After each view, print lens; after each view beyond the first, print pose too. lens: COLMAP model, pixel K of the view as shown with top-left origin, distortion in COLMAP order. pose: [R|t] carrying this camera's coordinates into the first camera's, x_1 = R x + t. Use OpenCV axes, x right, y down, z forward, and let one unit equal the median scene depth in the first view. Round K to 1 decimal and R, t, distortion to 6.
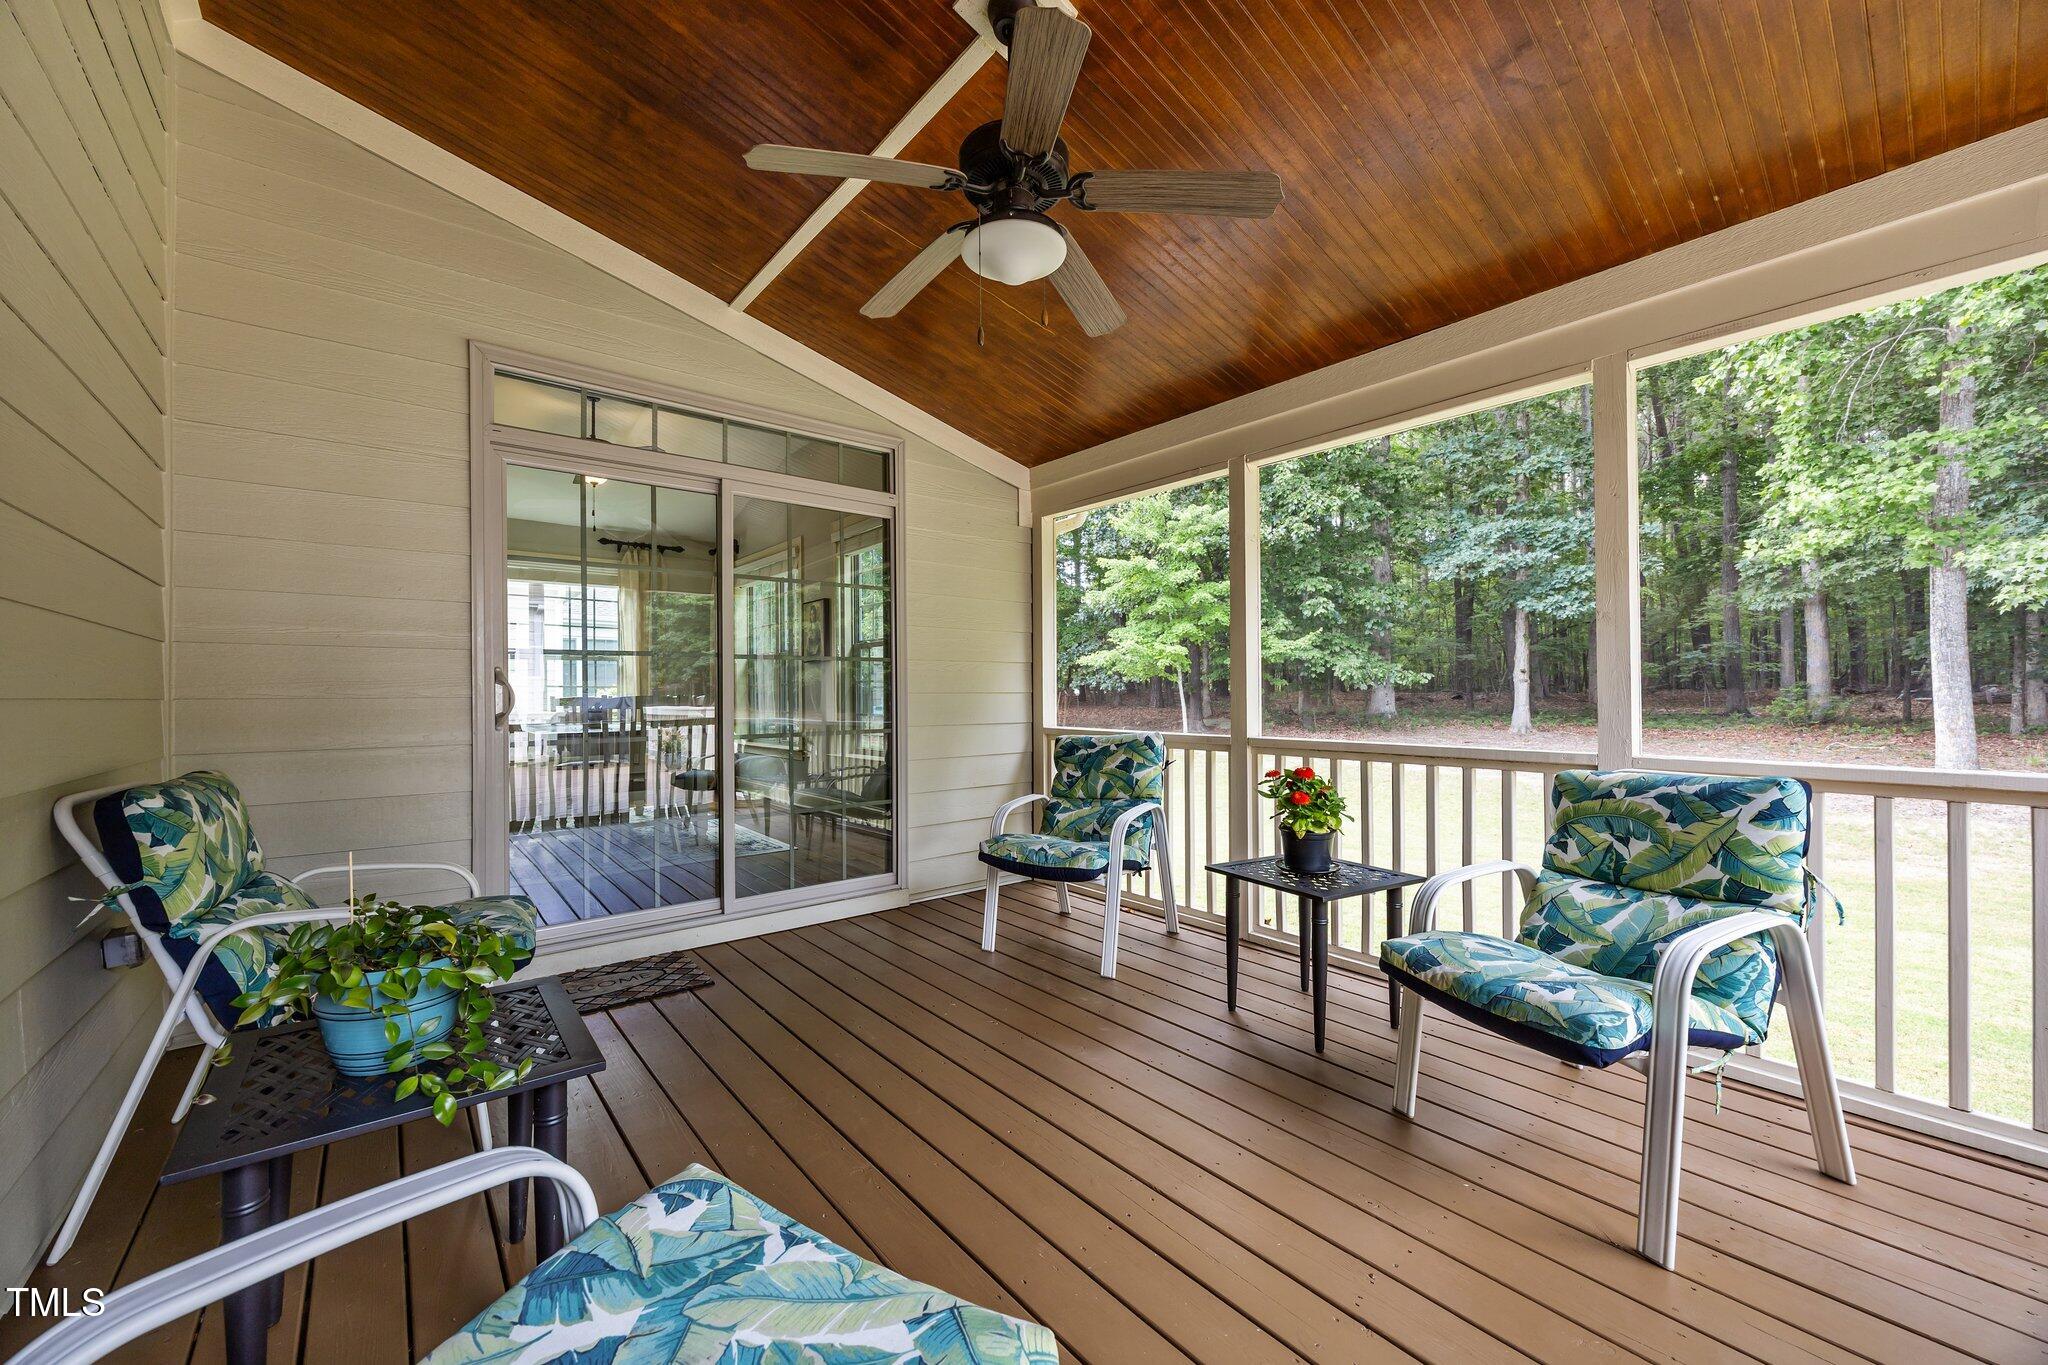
lens RADIAL K [[781.0, 0, 992.5], [0, 781.0, 689.6], [0, 0, 1]] dist [0.000018, 0.000000]
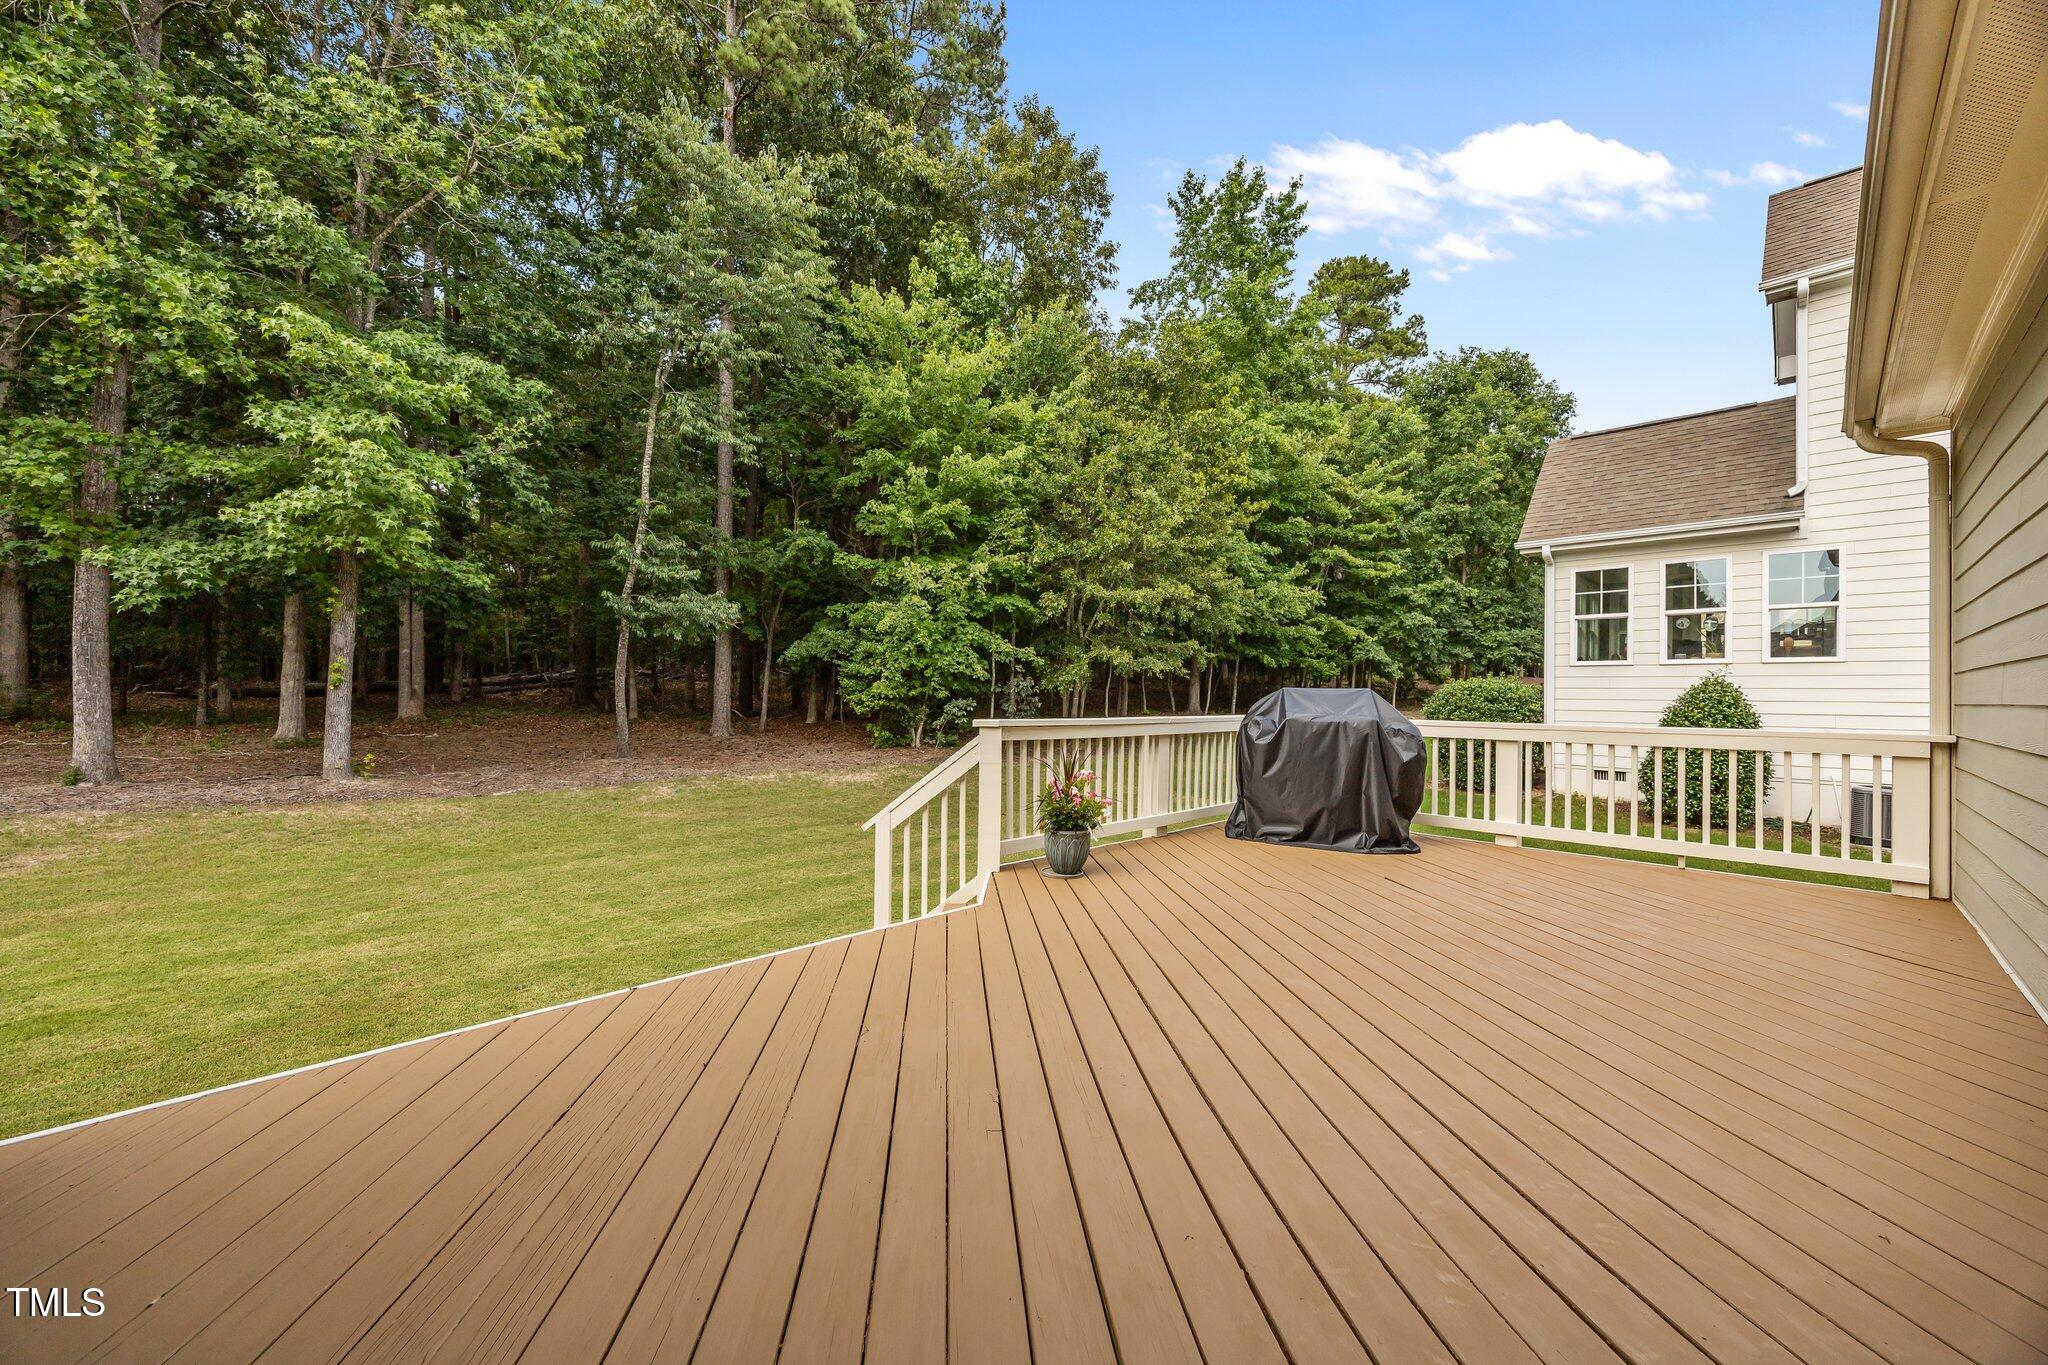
lens RADIAL K [[777.0, 0, 1024.0], [0, 777.0, 682.5], [0, 0, 1]] dist [0.001271, -0.000084]
pose [[-0.102543, 0.021199, 0.994503, 0.112623], [-0.019663, 0.999534, -0.023334, -0.001693], [-0.994534, -0.021948, -0.102078, -0.125136]]
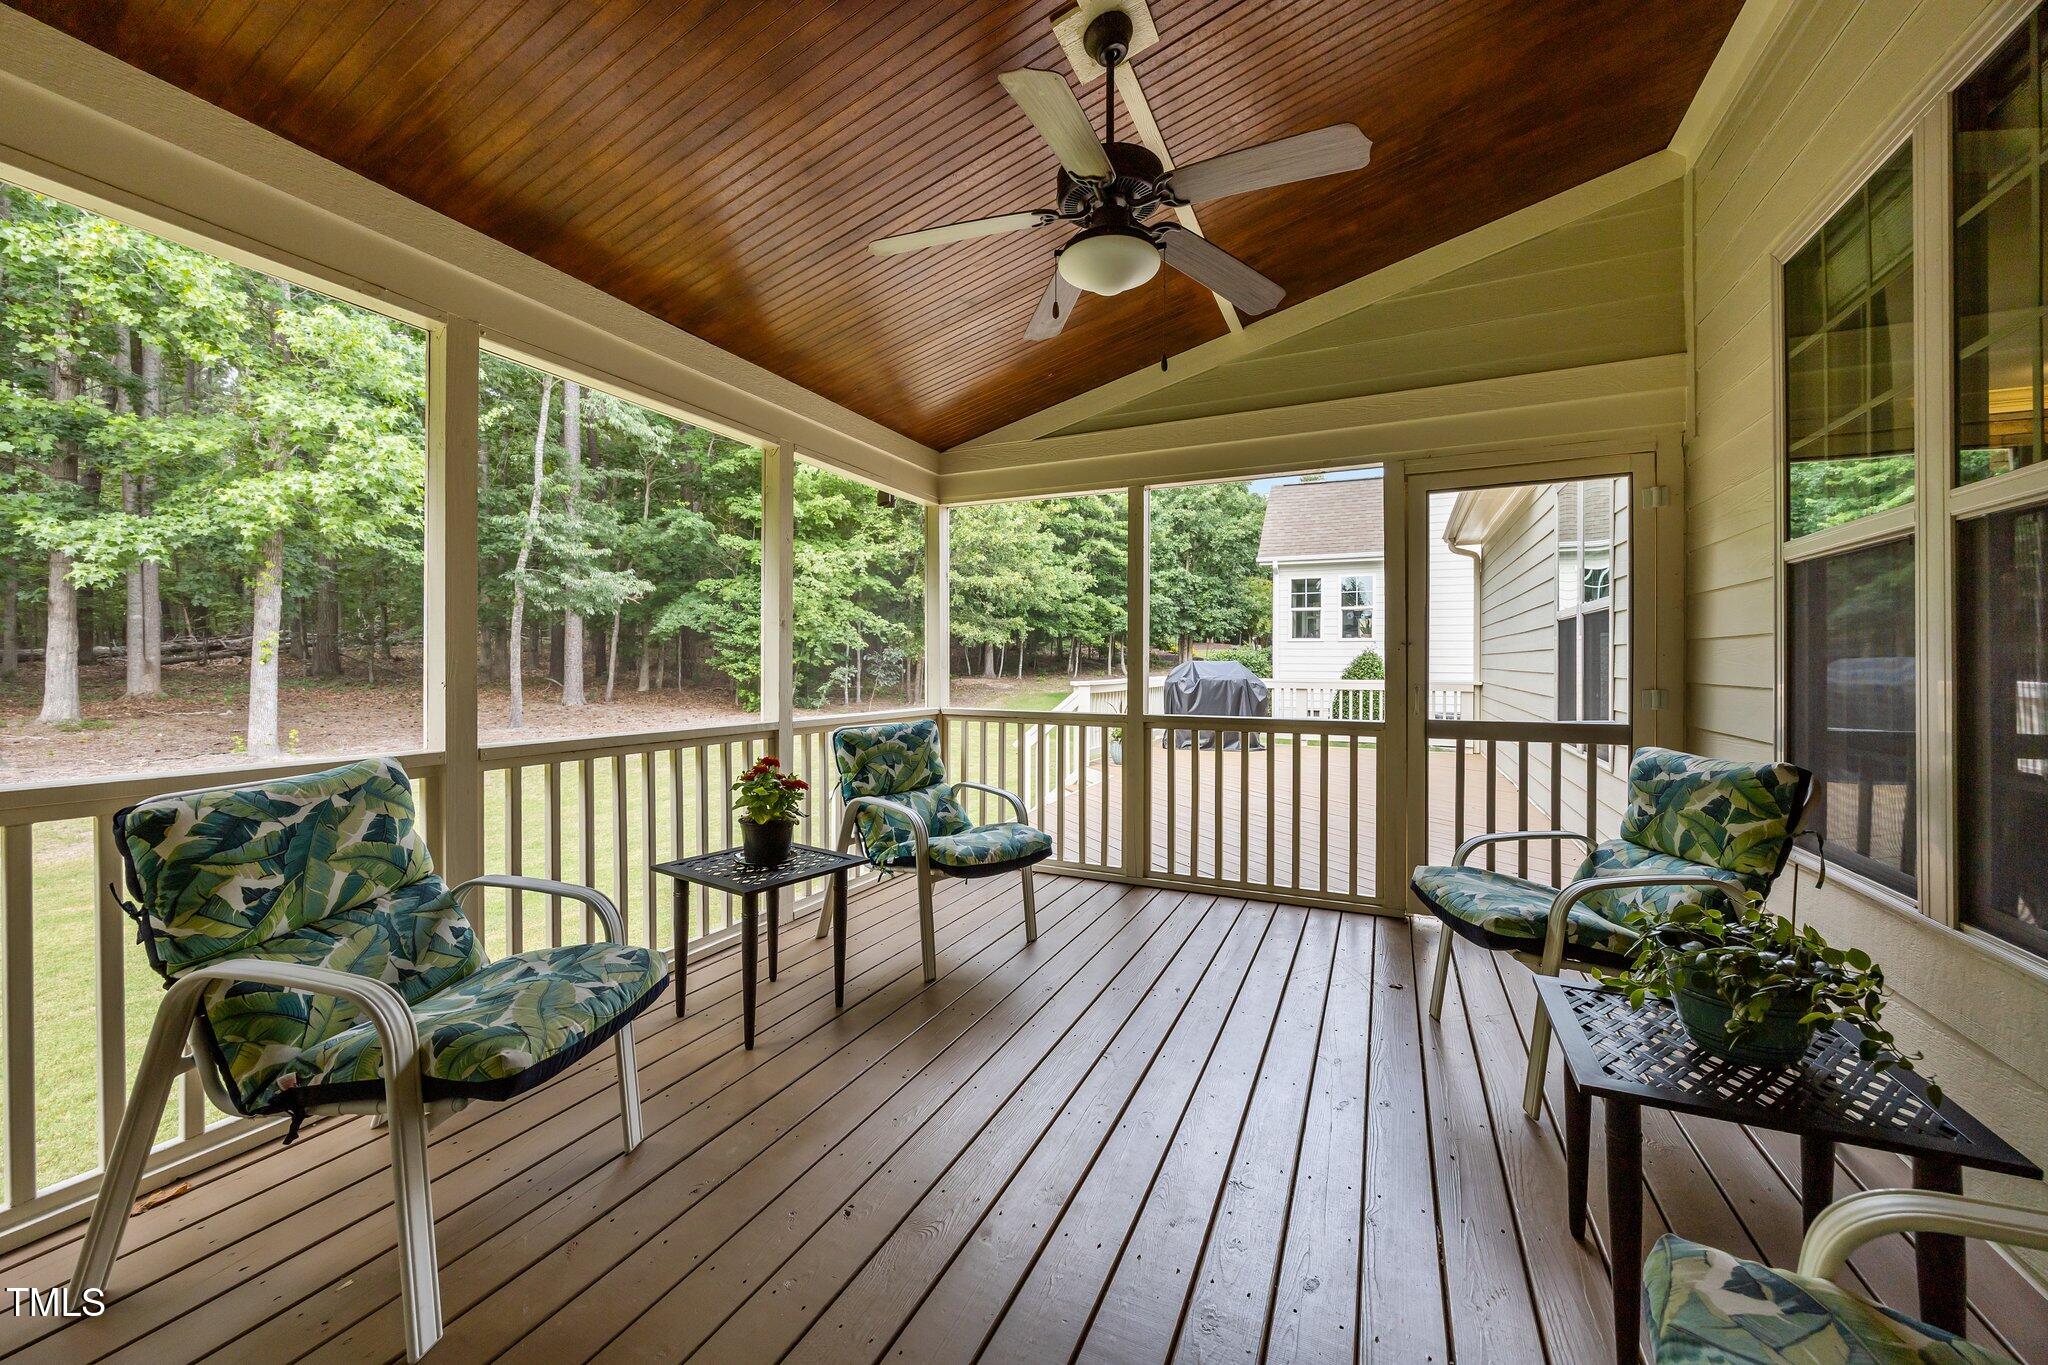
lens RADIAL K [[788.3, 0, 1008.8], [0, 788.3, 667.3], [0, 0, 1]] dist [0.000213, -0.000118]
pose [[-0.433904, -0.003940, 0.900950, -0.187230], [-0.009423, 0.999956, -0.000165, -0.004818], [-0.900910, -0.008561, -0.433922, 0.346411]]
